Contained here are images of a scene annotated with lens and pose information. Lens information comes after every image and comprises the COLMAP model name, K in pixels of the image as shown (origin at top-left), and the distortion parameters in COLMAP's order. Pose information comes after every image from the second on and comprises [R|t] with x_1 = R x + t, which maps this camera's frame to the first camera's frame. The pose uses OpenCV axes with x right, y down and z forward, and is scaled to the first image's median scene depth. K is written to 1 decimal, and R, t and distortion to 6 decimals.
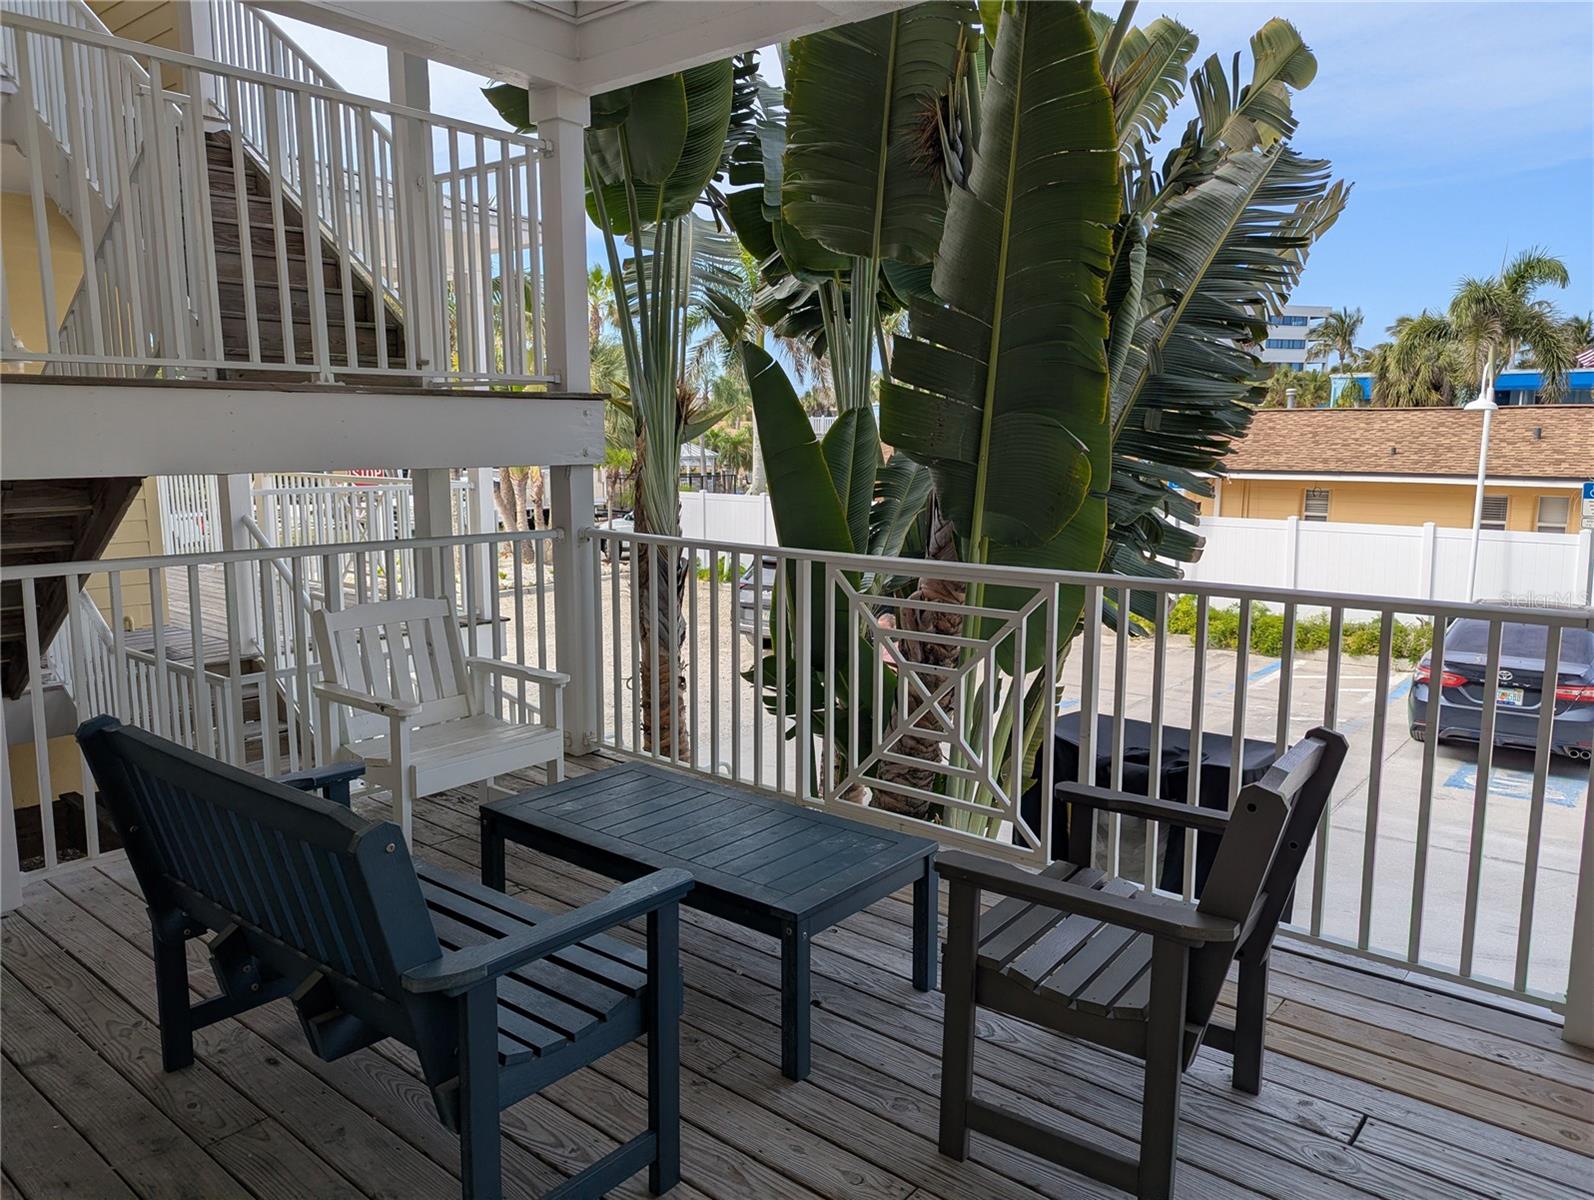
lens RADIAL K [[1126.2, 0, 795.0], [0, 1126.2, 596.7], [0, 0, 1]] dist [0.071069, -0.070083]
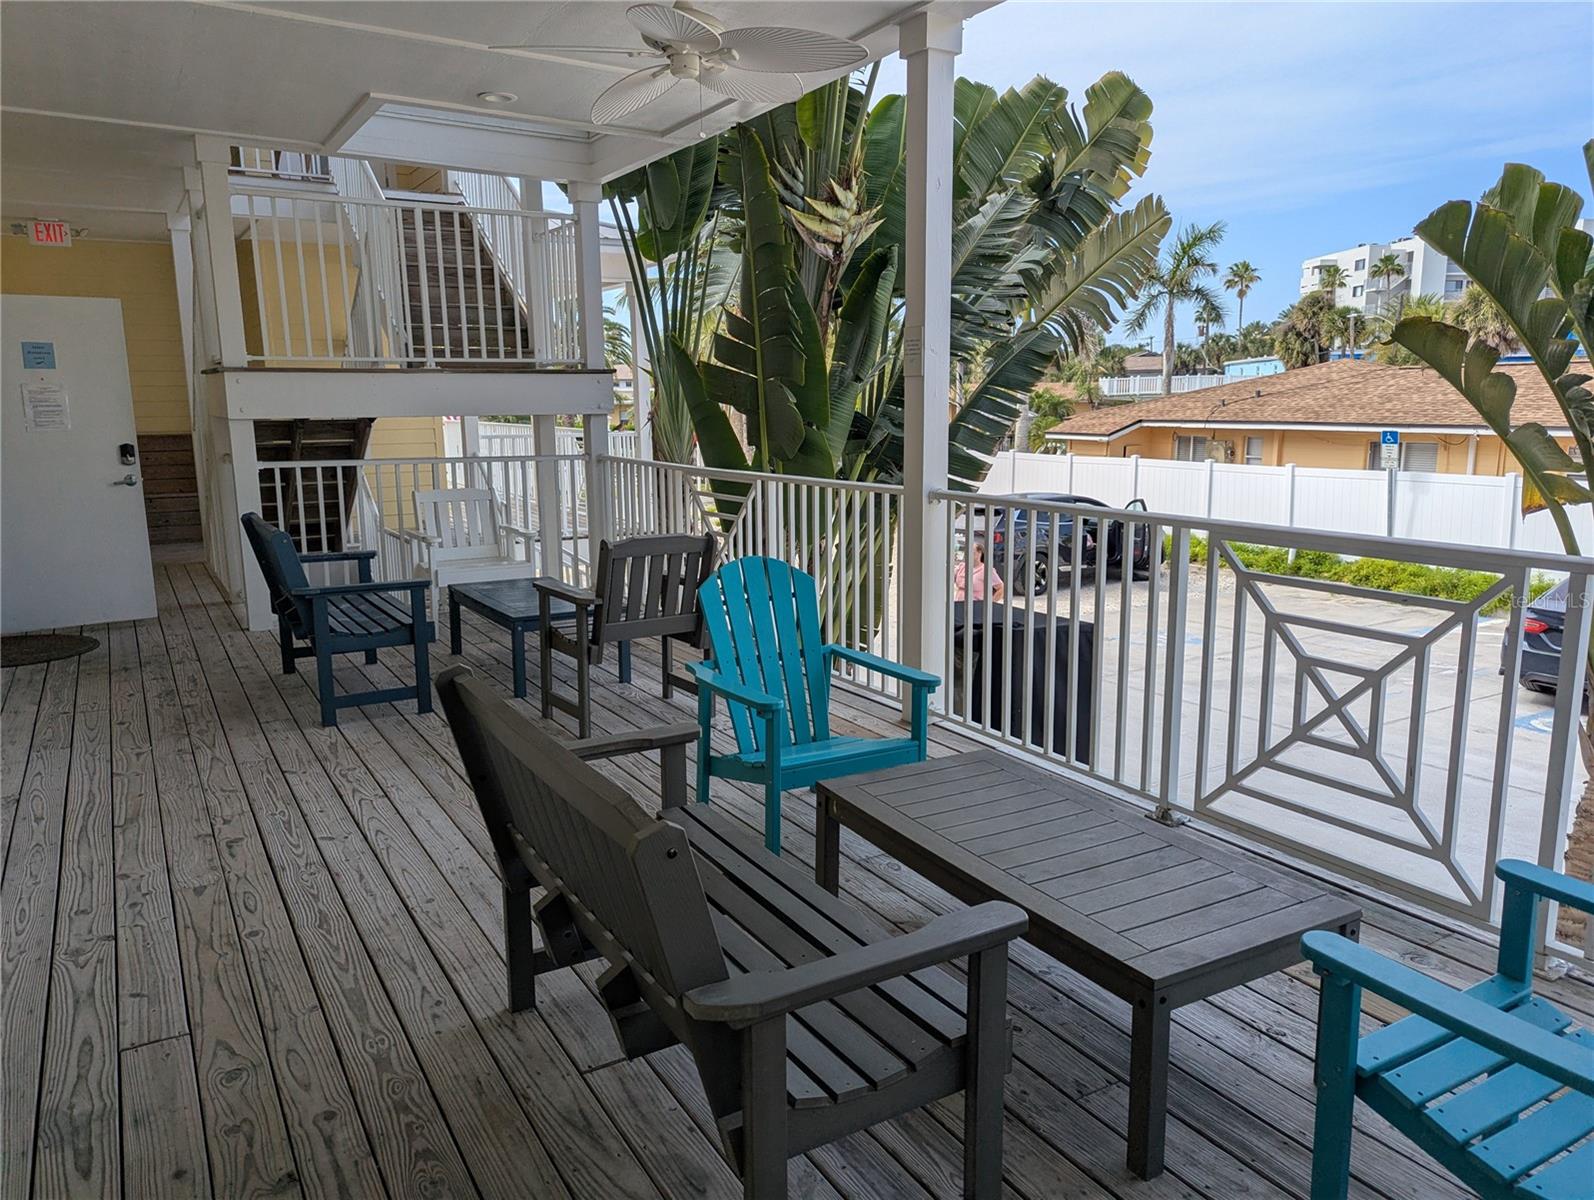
lens RADIAL K [[1126.2, 0, 795.0], [0, 1126.2, 596.7], [0, 0, 1]] dist [0.071069, -0.070083]
pose [[0.943895, 0.048201, -0.326710, 0.536770], [-0.037877, 0.998564, 0.037893, 0.061903], [0.328067, -0.023392, 0.944365, -0.377103]]
